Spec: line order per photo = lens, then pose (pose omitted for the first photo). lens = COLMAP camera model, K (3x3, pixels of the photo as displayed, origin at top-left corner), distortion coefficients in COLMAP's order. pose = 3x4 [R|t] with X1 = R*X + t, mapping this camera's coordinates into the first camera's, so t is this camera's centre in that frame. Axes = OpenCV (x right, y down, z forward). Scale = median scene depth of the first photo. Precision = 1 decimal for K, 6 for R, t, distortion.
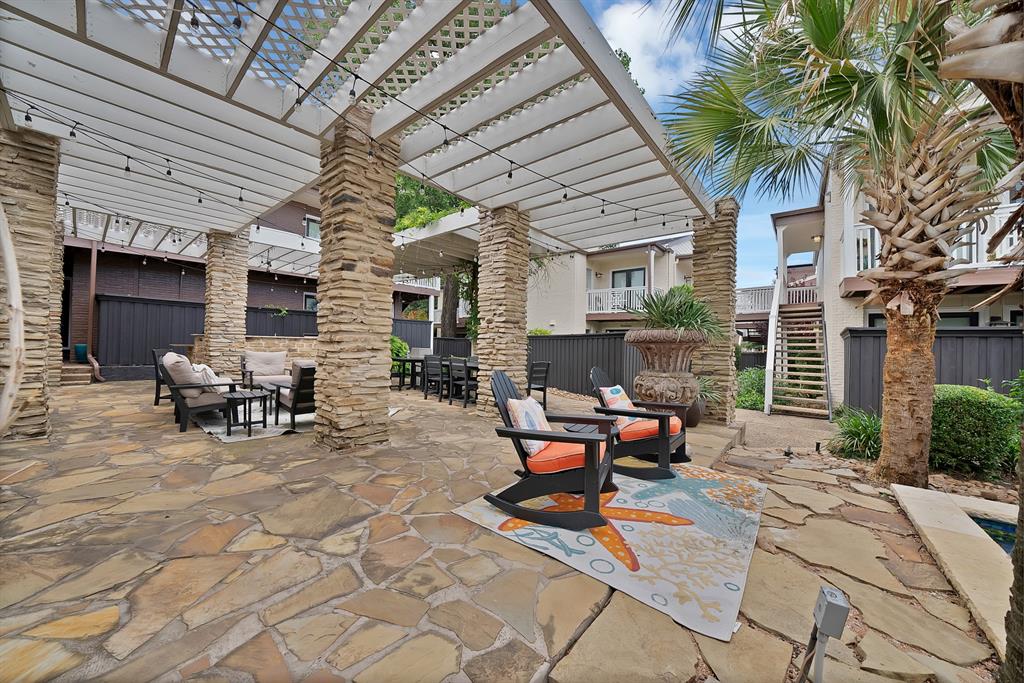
lens RADIAL K [[369.5, 0, 511.9], [0, 369.5, 343.5], [0, 0, 1]] dist [-0.020893, 0.001119]
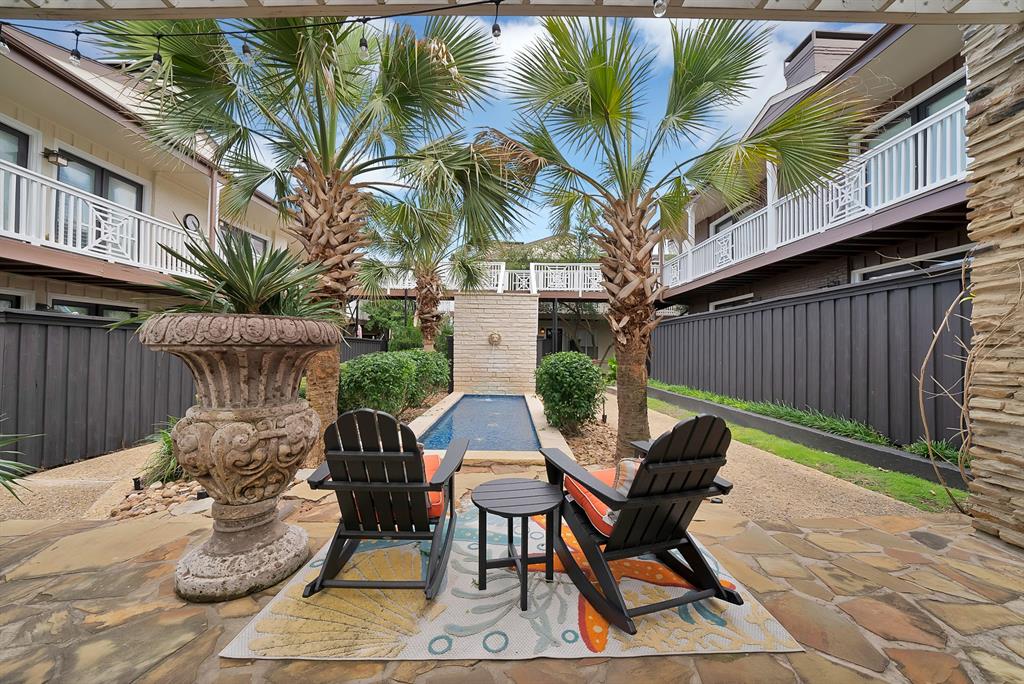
lens RADIAL K [[369.5, 0, 505.0], [0, 369.5, 345.7], [0, 0, 1]] dist [-0.020893, 0.001119]
pose [[-0.634468, -0.015053, 0.772803, -0.164192], [-0.039167, 0.999152, -0.012695, -0.000926], [-0.771956, -0.038323, -0.634519, 0.960126]]
